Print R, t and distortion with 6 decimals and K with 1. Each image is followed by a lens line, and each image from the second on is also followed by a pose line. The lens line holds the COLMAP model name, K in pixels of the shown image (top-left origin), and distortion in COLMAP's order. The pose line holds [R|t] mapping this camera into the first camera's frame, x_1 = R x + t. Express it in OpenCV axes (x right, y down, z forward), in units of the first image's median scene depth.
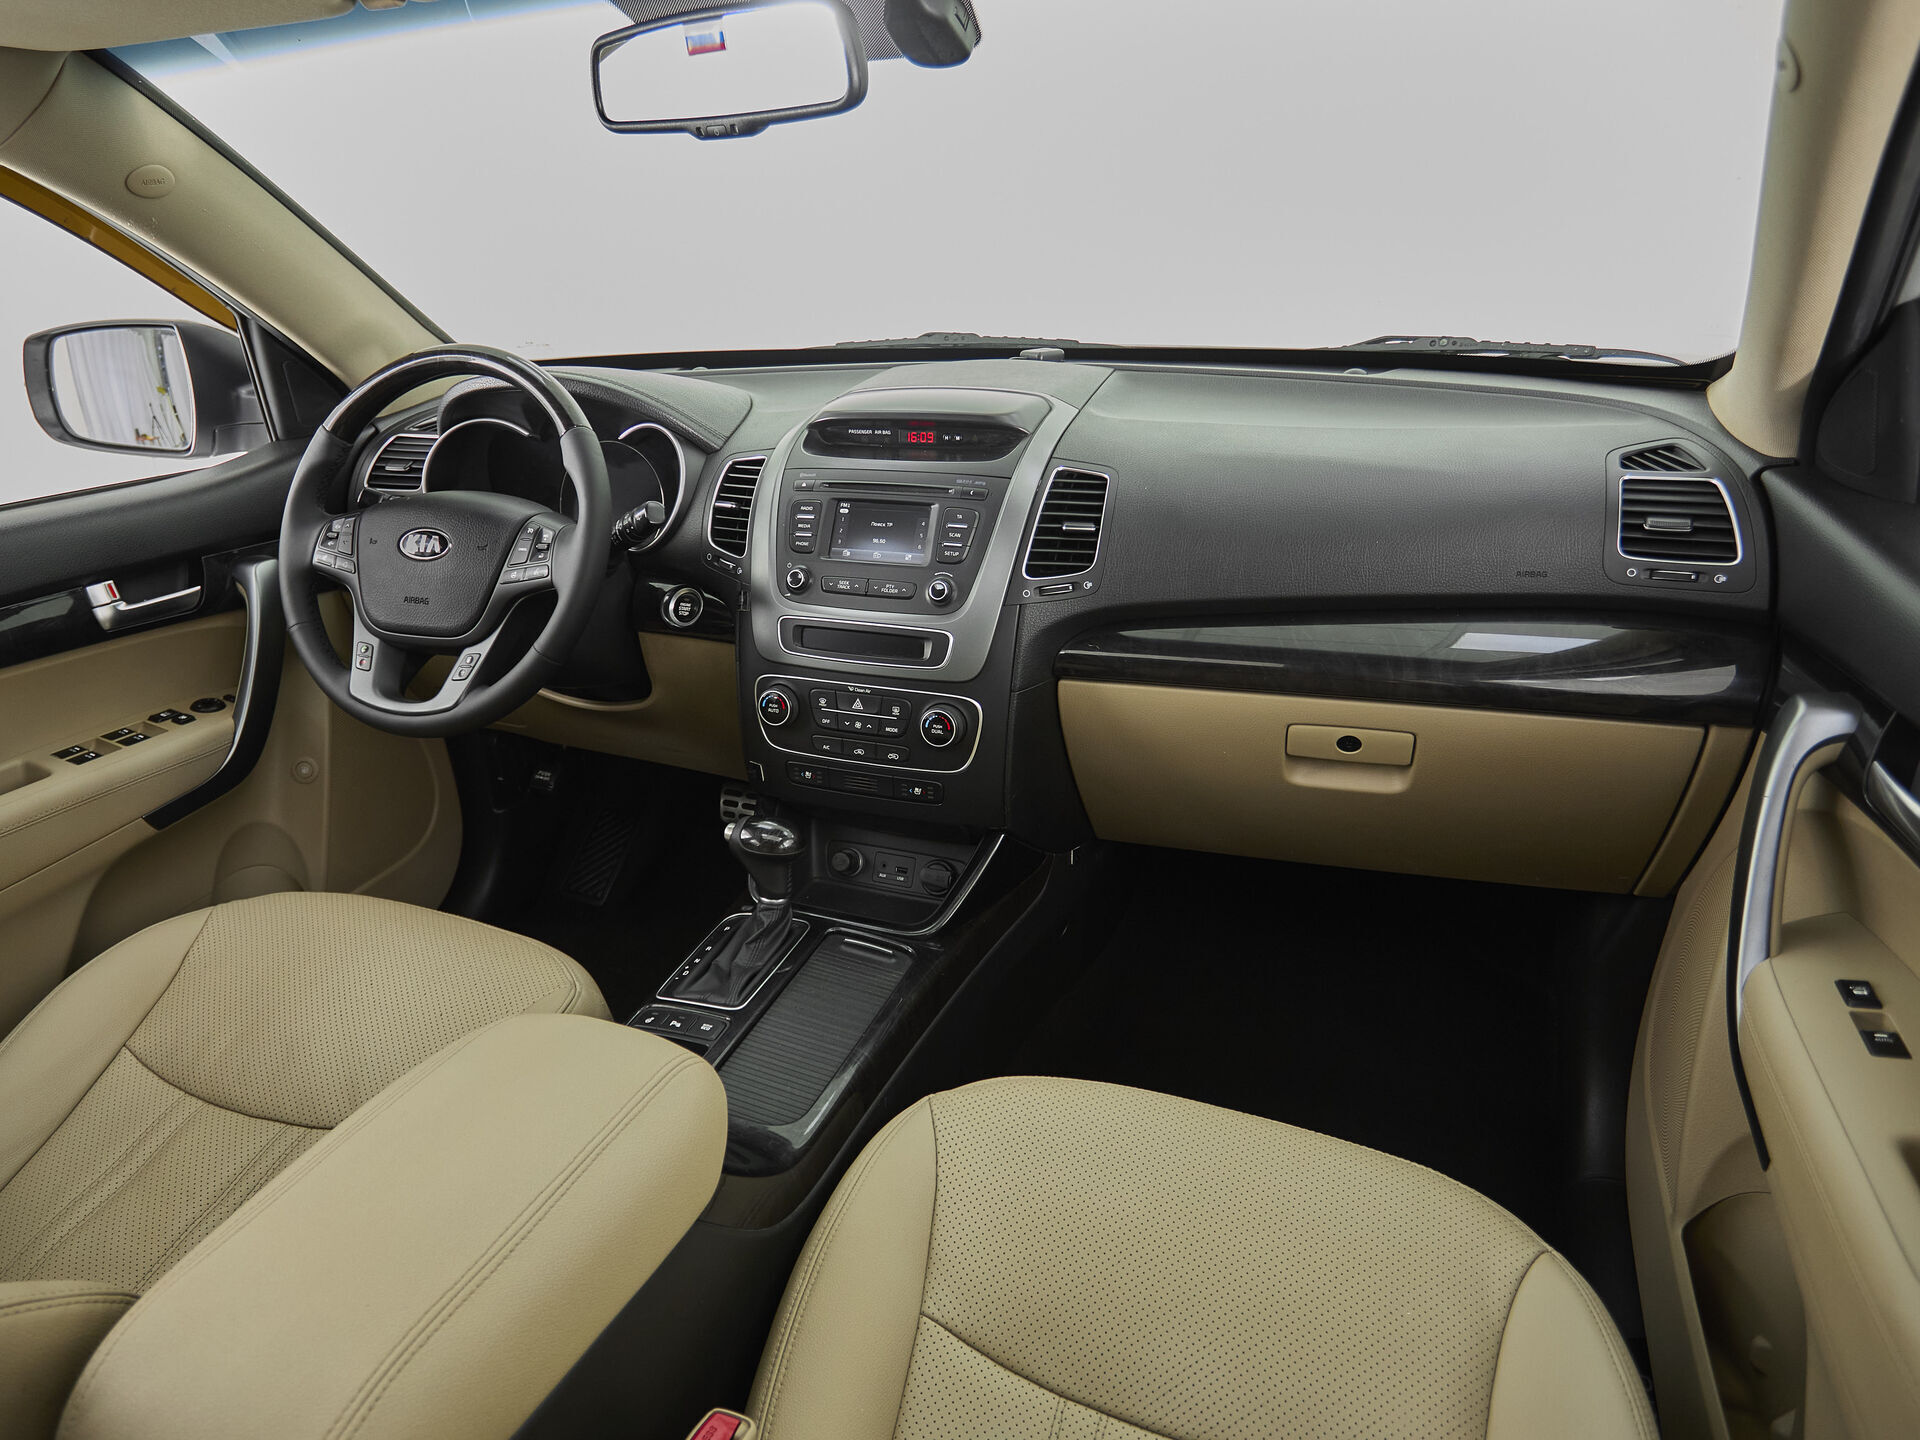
lens RADIAL K [[1222.0, 0, 887.7], [0, 1222.0, 745.5], [0, 0, 1]] dist [0.007832, -0.001291]
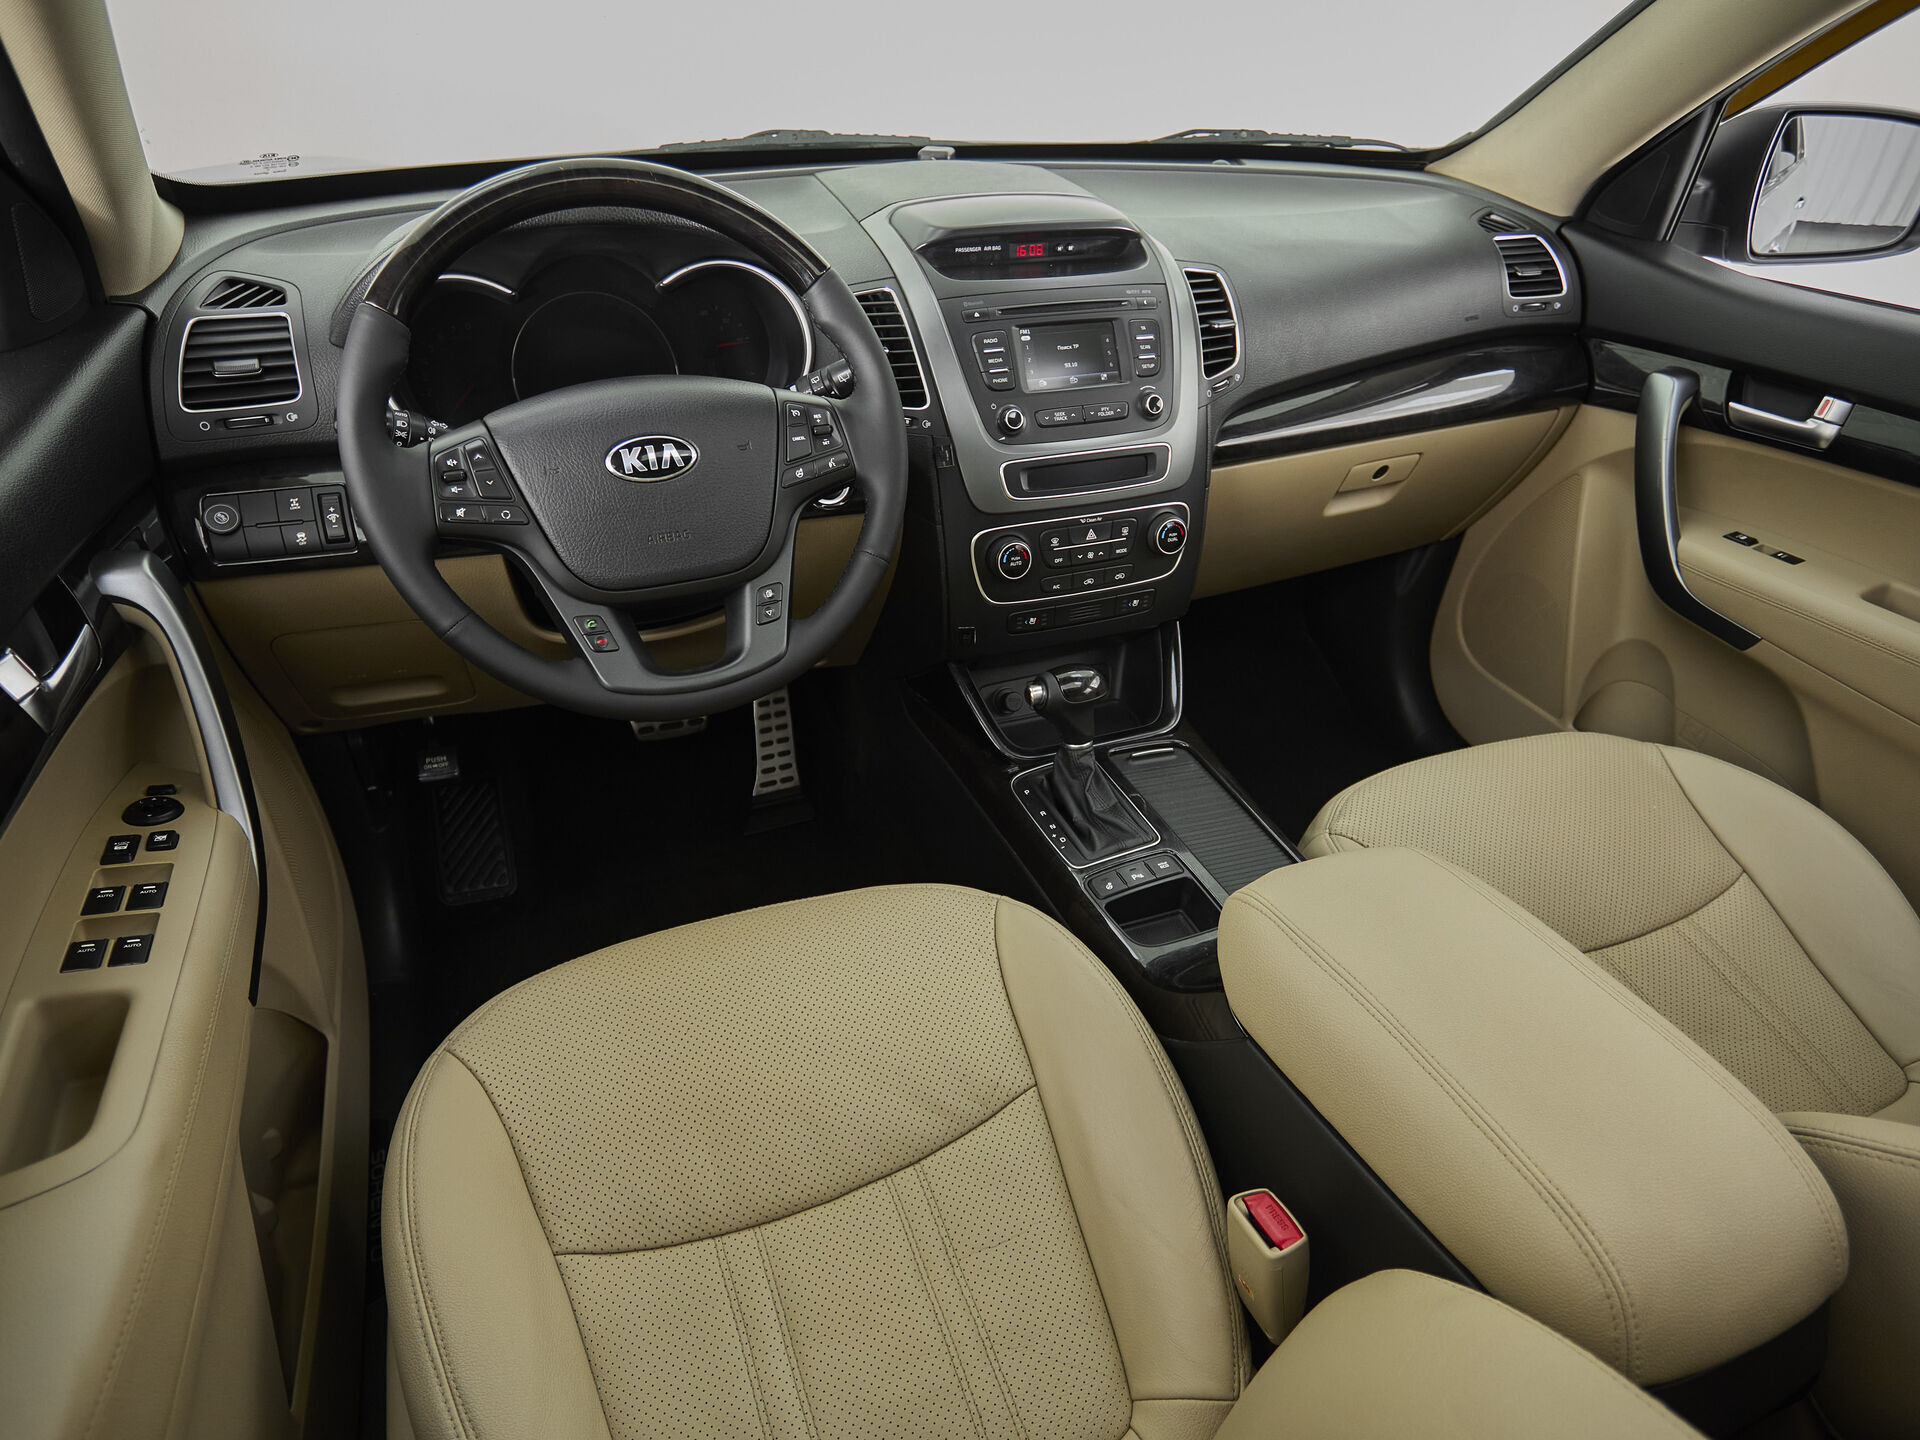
lens RADIAL K [[1110.0, 0, 982.2], [0, 1110.0, 792.4], [0, 0, 1]] dist [0.003263, -0.002359]
pose [[0.693565, -0.376902, 0.613932, -0.726880], [0.236537, 0.924113, 0.300108, -0.132875], [-0.680454, -0.062927, 0.730084, 0.369994]]
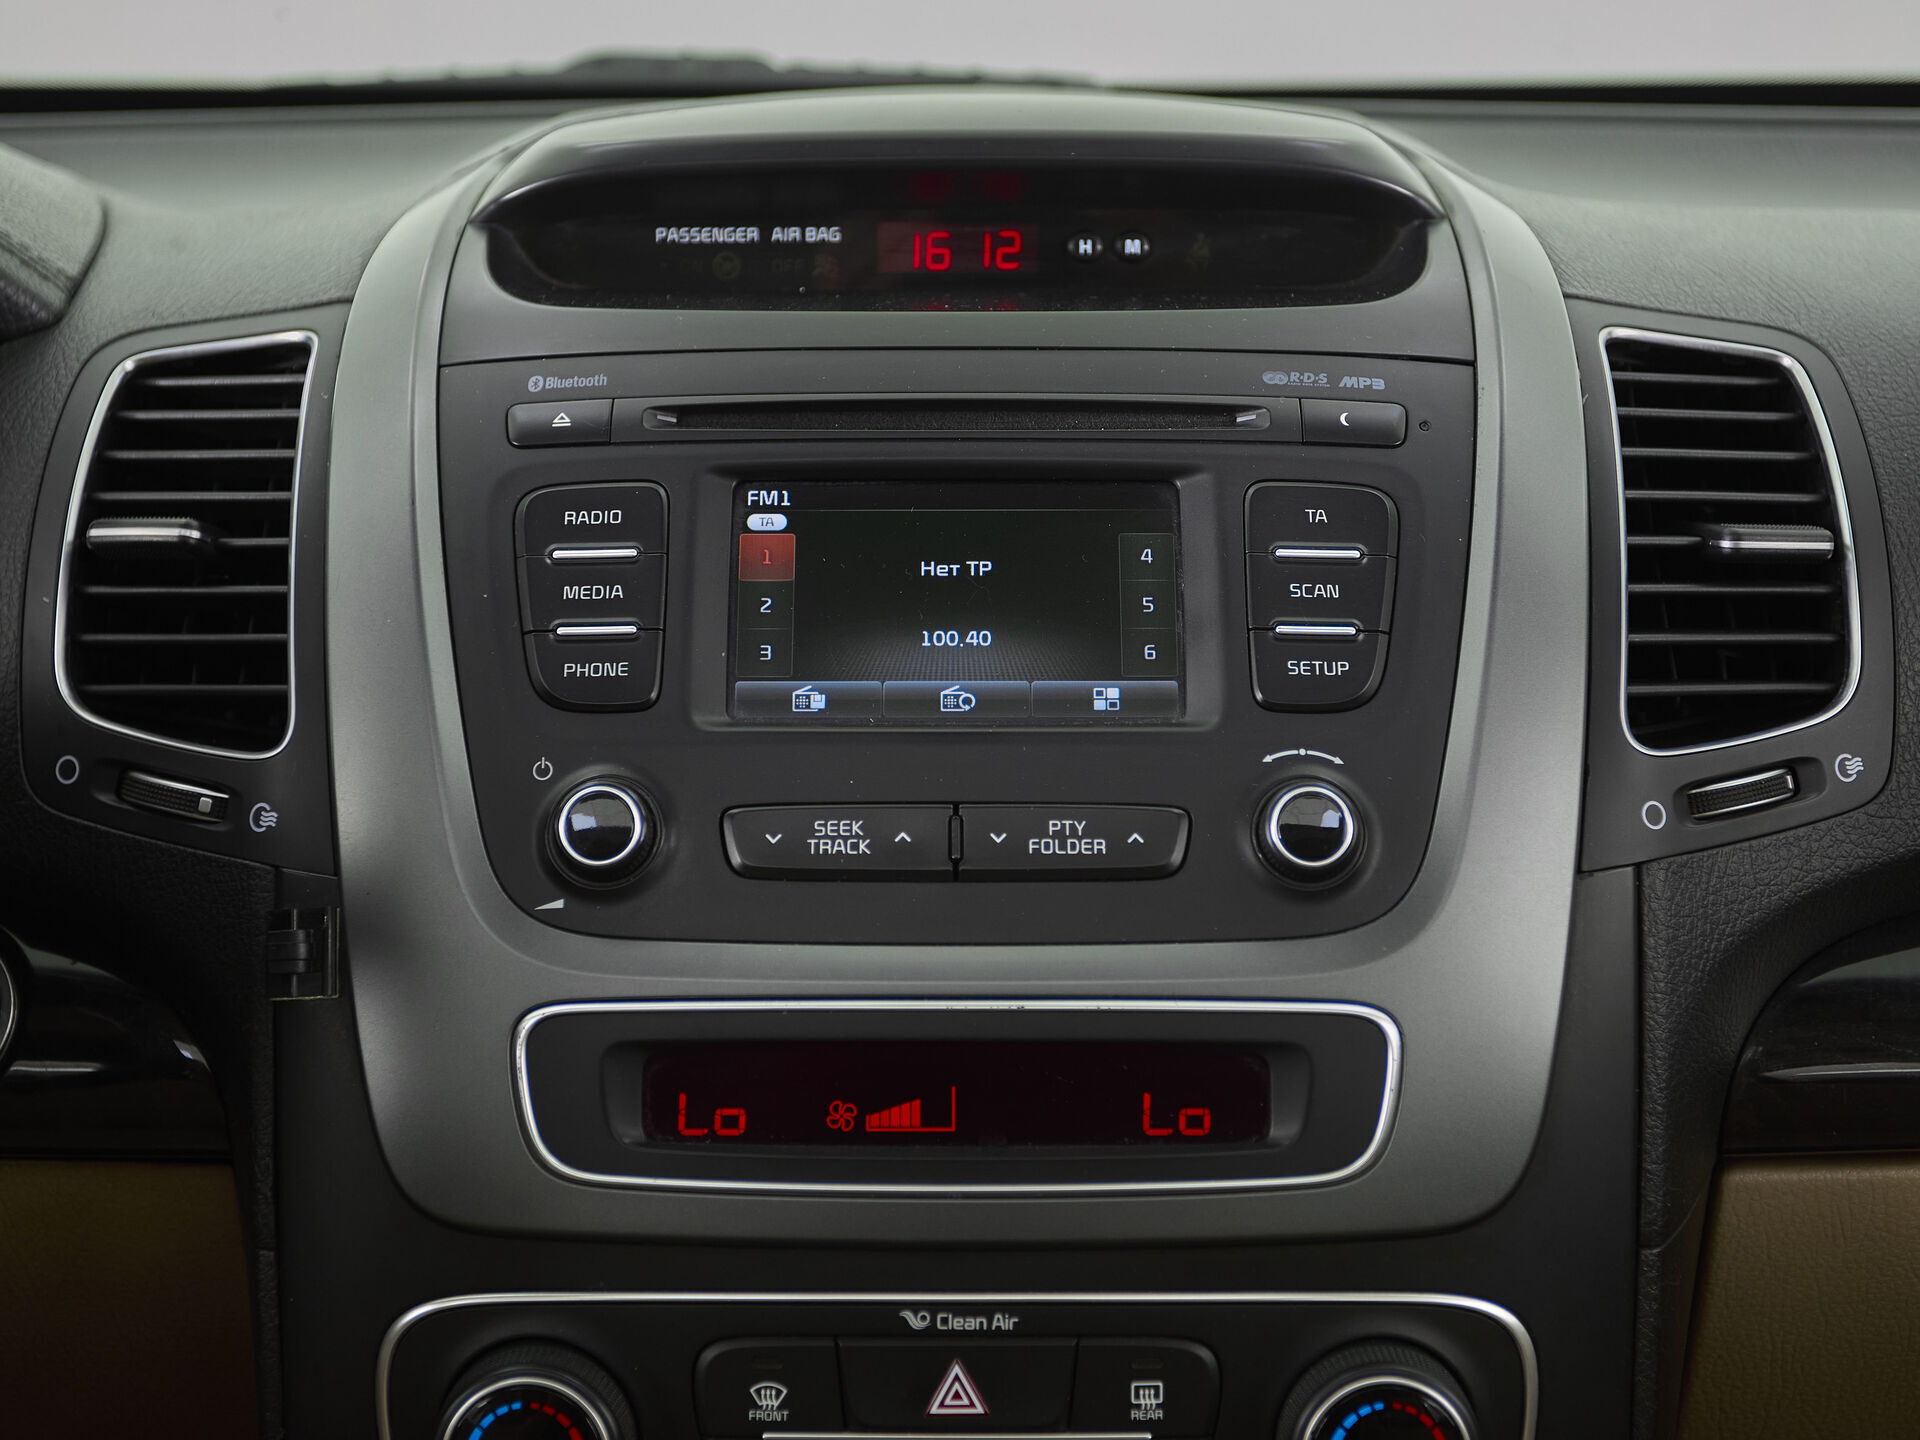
lens RADIAL K [[2648.2, 0, 961.0], [0, 2648.2, 627.3], [0, 0, 1]] dist [0.043909, 0.000000]
pose [[0.920575, -0.032551, 0.389207, -0.196250], [0.123407, 0.969711, -0.210789, -0.064250], [-0.370556, 0.242078, 0.896708, 0.549247]]
